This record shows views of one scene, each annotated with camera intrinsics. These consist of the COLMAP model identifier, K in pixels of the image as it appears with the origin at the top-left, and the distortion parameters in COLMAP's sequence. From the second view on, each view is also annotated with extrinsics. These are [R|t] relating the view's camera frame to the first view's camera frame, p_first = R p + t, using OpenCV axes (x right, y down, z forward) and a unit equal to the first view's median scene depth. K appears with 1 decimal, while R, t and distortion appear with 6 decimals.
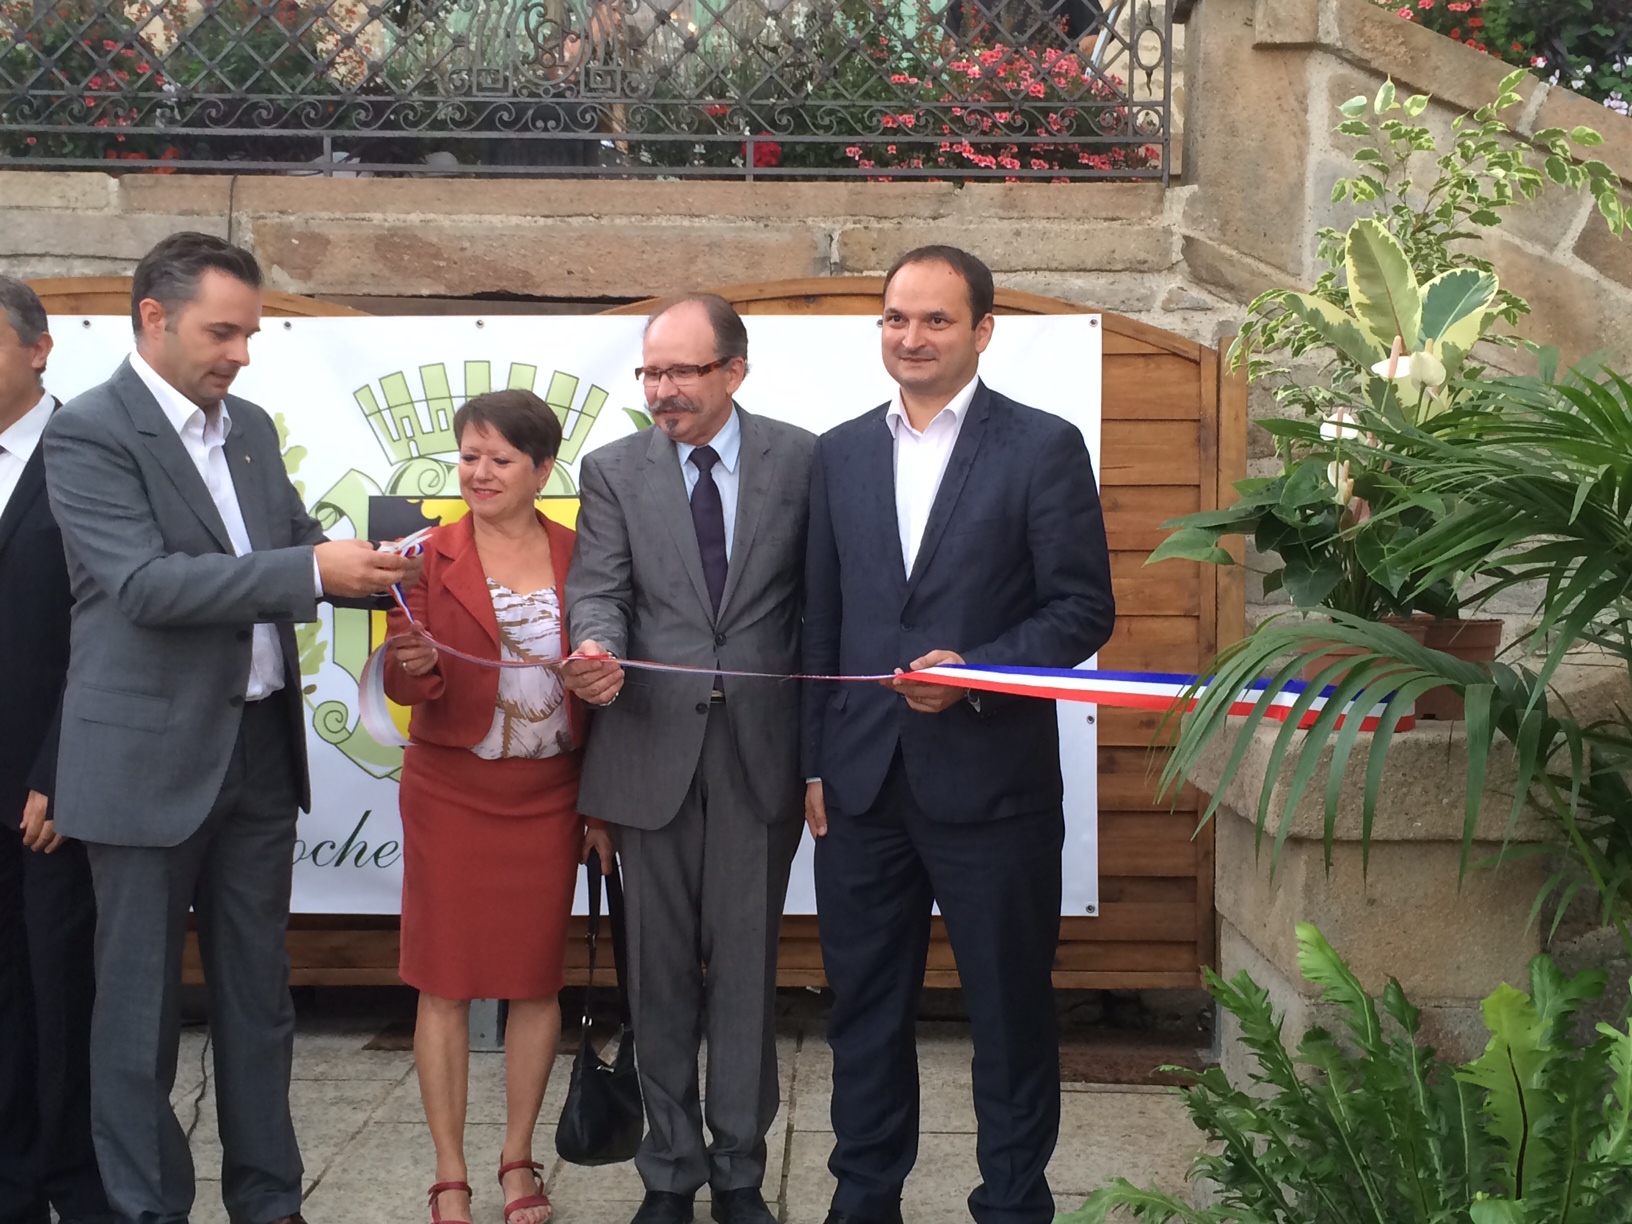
lens RADIAL K [[2222.1, 0, 820.2], [0, 2222.1, 616.5], [0, 0, 1]] dist [0.067696, 0.000000]
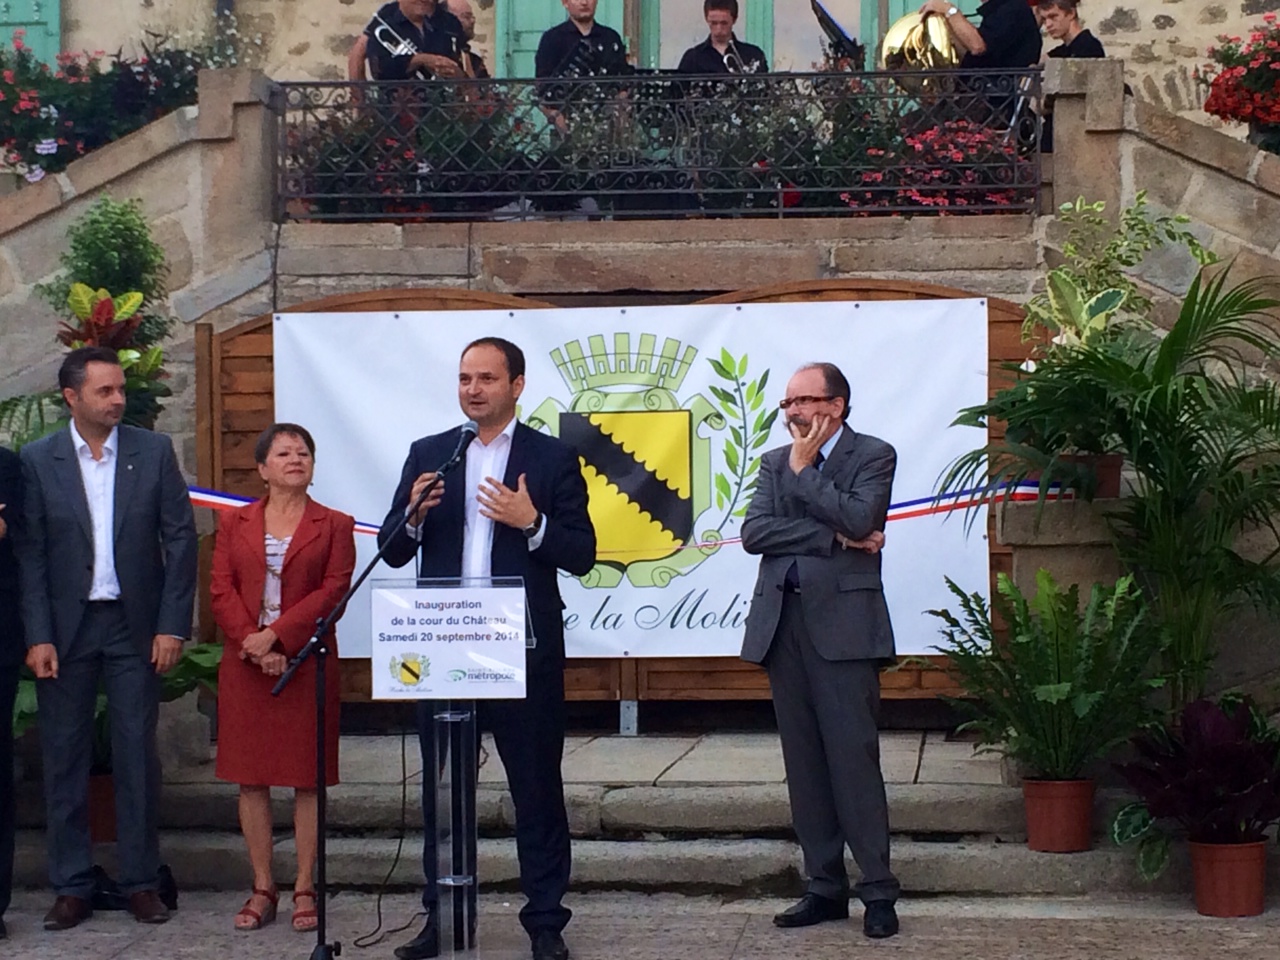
lens RADIAL K [[2979.3, 0, 638.7], [0, 2979.3, 481.6], [0, 0, 1]] dist [0.127638, 0.000000]
pose [[0.995428, -0.015157, -0.094307, 0.068693], [0.011120, 0.999005, -0.043188, 0.092080], [0.094867, 0.041941, 0.994606, -1.188156]]
